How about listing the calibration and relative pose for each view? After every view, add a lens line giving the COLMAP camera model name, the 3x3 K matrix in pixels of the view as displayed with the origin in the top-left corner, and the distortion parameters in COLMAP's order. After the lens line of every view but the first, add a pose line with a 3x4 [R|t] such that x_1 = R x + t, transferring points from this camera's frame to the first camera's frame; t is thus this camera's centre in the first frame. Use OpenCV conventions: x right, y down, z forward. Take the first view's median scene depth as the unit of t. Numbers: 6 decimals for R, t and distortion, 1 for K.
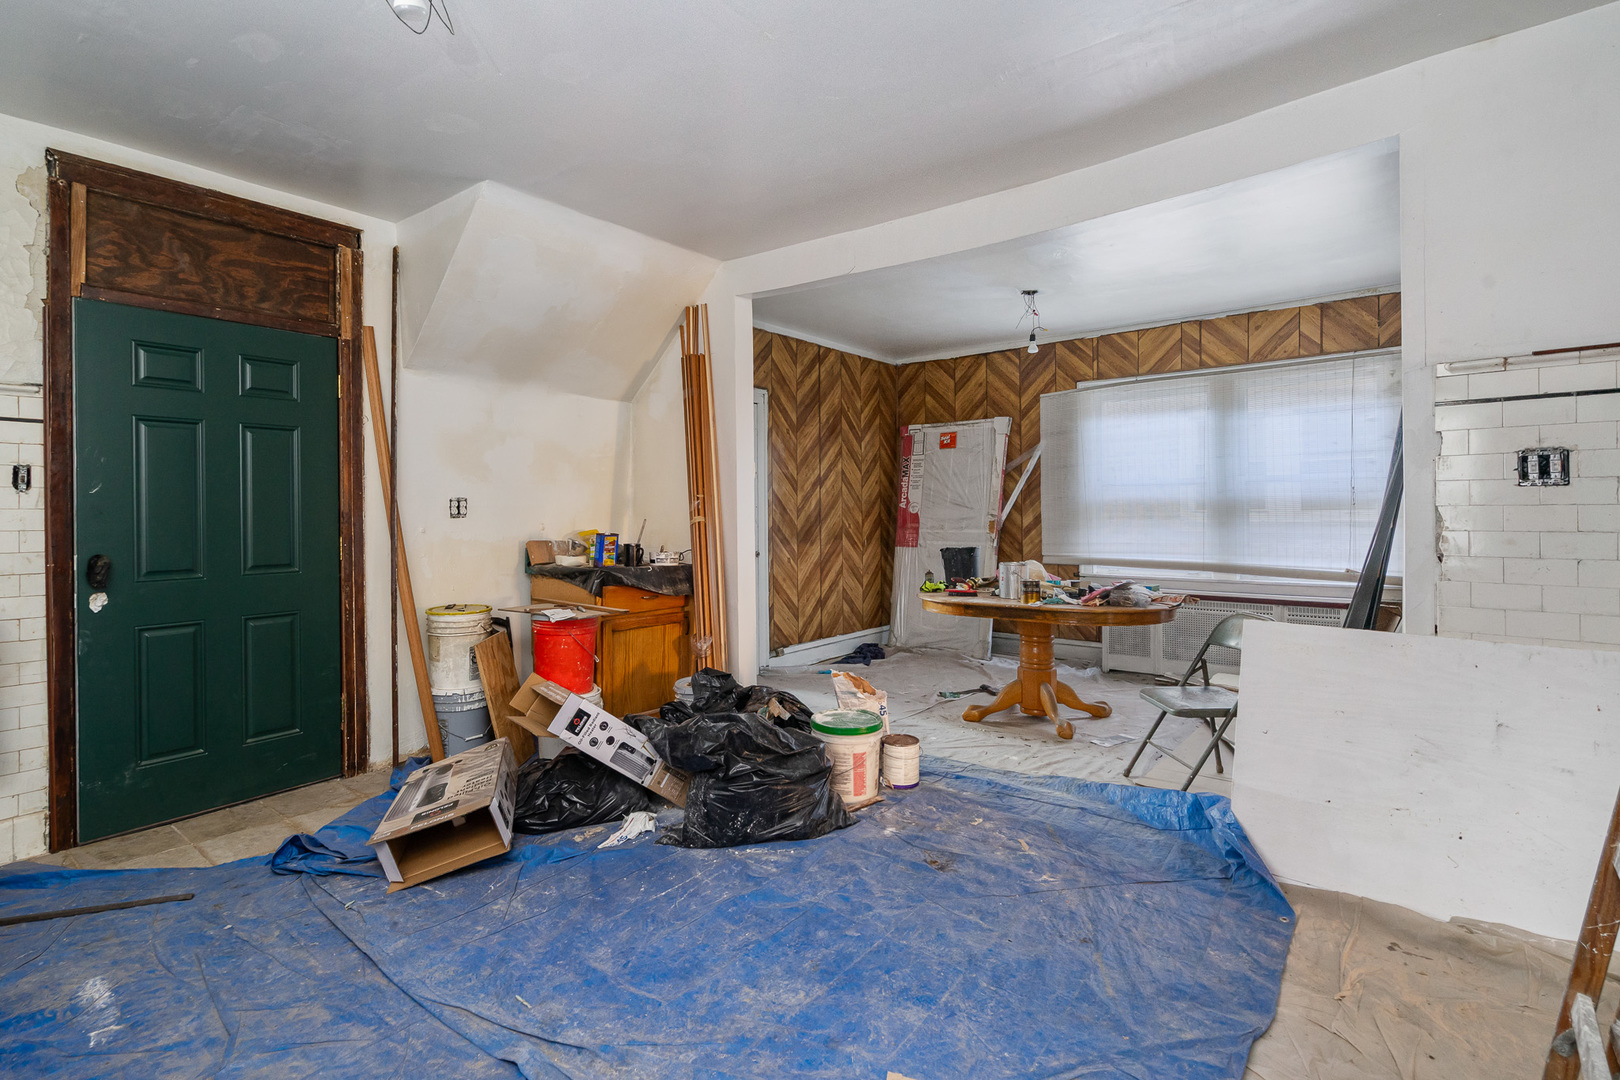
lens RADIAL K [[775.4, 0, 790.7], [0, 775.4, 487.1], [0, 0, 1]] dist [-0.003361, 0.000248]
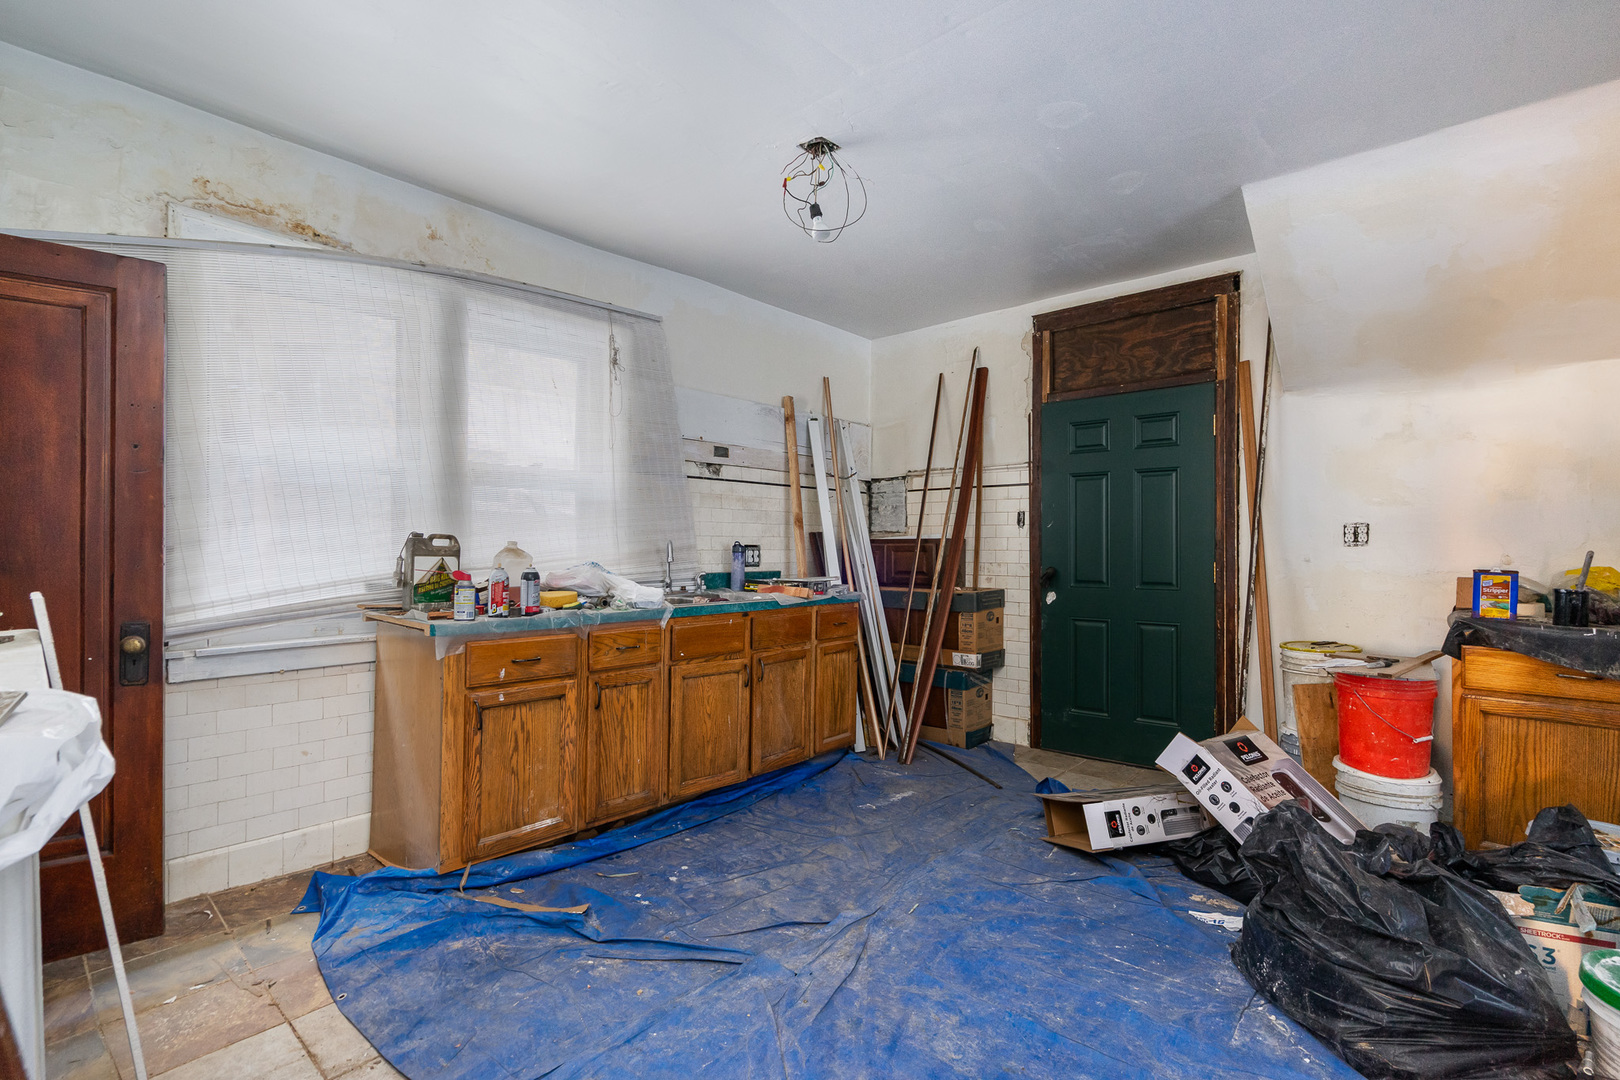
lens RADIAL K [[742.0, 0, 810.0], [0, 742.0, 524.9], [0, 0, 1]] dist [-0.001529, 0.001342]
pose [[-0.045648, -0.020923, -0.998738, 0.520327], [0.030551, 0.999284, -0.022331, 0.018464], [0.998490, -0.031532, -0.044976, 0.499282]]
